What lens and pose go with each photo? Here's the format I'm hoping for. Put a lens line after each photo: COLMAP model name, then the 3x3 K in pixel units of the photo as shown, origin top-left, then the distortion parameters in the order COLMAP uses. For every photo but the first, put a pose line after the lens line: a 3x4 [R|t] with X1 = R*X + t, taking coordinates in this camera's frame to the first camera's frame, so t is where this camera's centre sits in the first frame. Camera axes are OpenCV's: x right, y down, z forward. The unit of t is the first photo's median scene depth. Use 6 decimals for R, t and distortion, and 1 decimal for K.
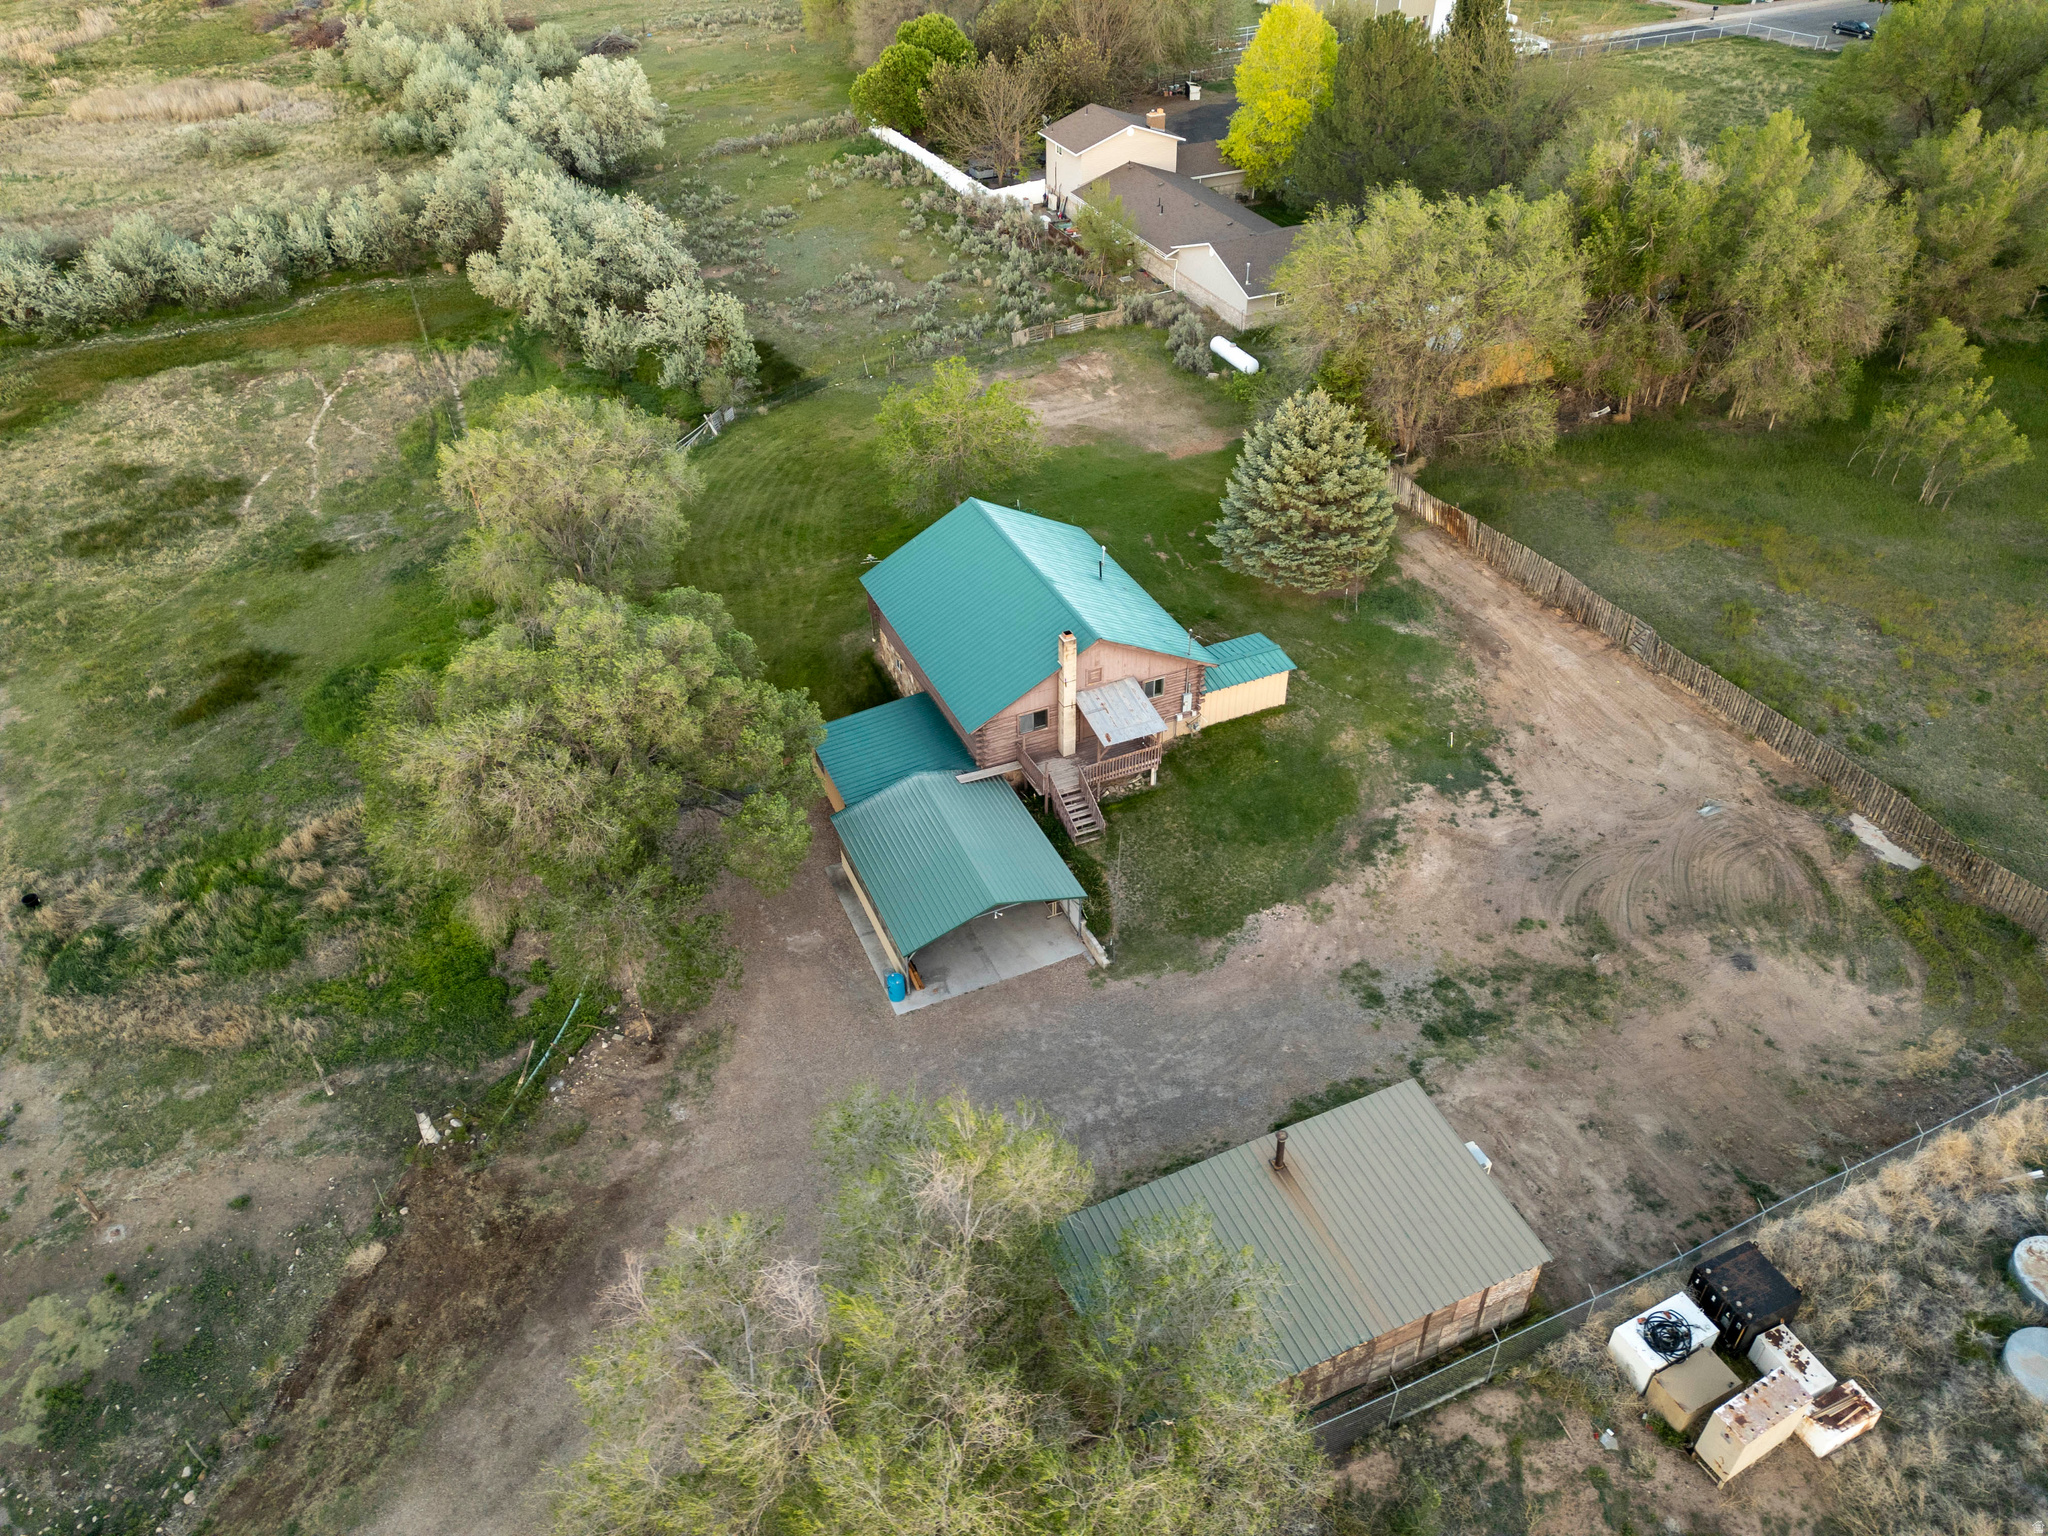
lens RADIAL K [[1436.3, 0, 1027.3], [0, 1436.3, 763.2], [0, 0, 1]] dist [0.081713, -0.080941]
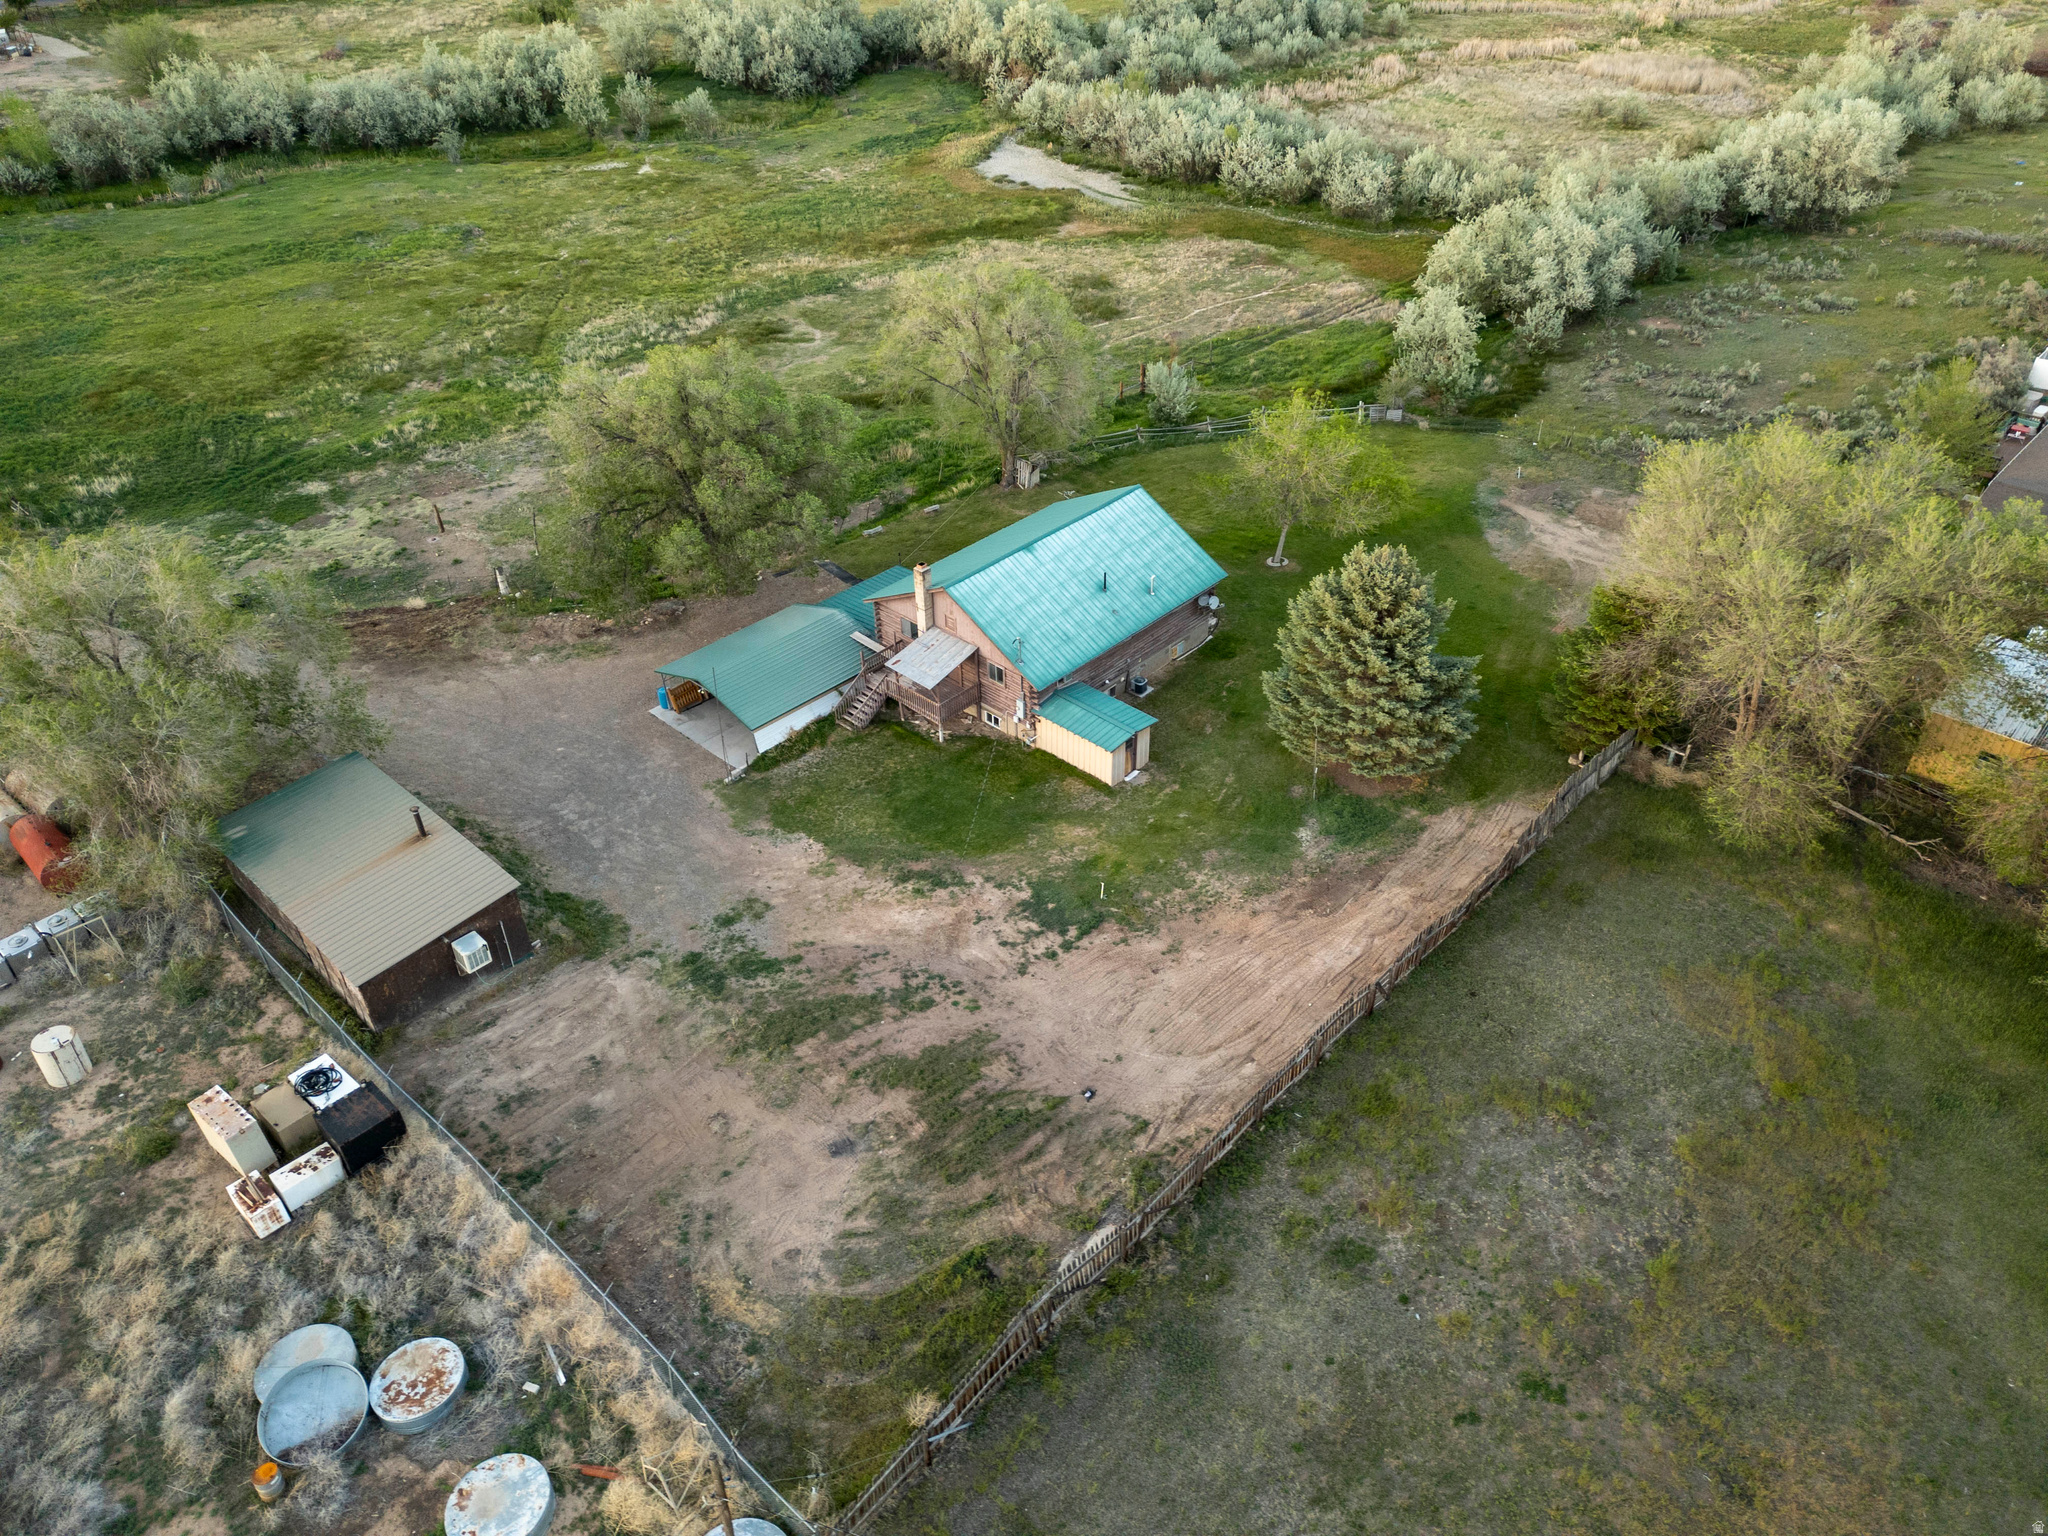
lens RADIAL K [[1425.4, 0, 1024.0], [0, 1425.4, 768.0], [0, 0, 1]] dist [0.115427, -0.135594]
pose [[0.384885, 0.560368, -0.733384, 0.877344], [-0.552451, 0.776403, 0.303308, -0.317788], [0.739365, 0.288420, 0.608402, 0.382785]]
